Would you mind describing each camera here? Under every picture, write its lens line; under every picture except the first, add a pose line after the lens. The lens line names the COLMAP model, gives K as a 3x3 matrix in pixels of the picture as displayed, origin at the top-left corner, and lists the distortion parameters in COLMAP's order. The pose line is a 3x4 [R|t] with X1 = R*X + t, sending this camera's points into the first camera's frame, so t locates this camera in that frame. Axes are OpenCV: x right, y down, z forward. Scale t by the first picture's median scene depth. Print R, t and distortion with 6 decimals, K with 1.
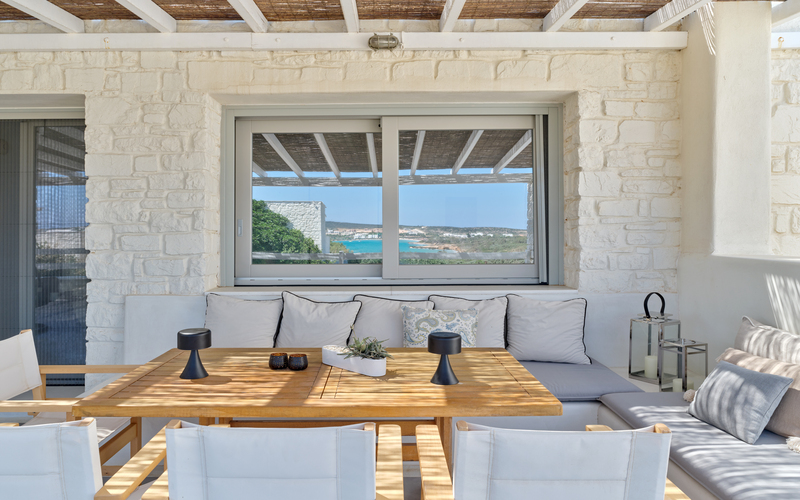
lens RADIAL K [[610.4, 0, 403.5], [0, 610.4, 224.2], [0, 0, 1]] dist [0.002639, -0.004035]
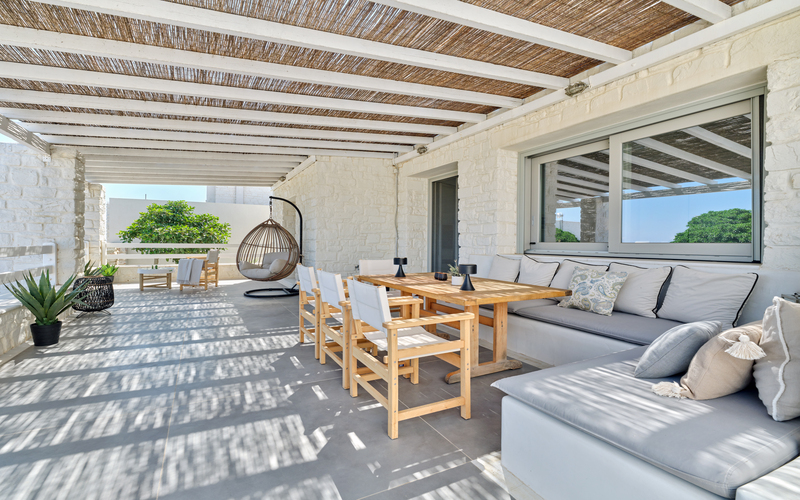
lens RADIAL K [[411.4, 0, 400.2], [0, 411.4, 248.5], [0, 0, 1]] dist [0.031220, 0.001497]
pose [[0.435658, 0.014480, -0.899996, 0.680650], [0.005675, 0.999807, 0.018833, 0.065630], [0.900095, -0.013312, 0.435491, 0.171604]]
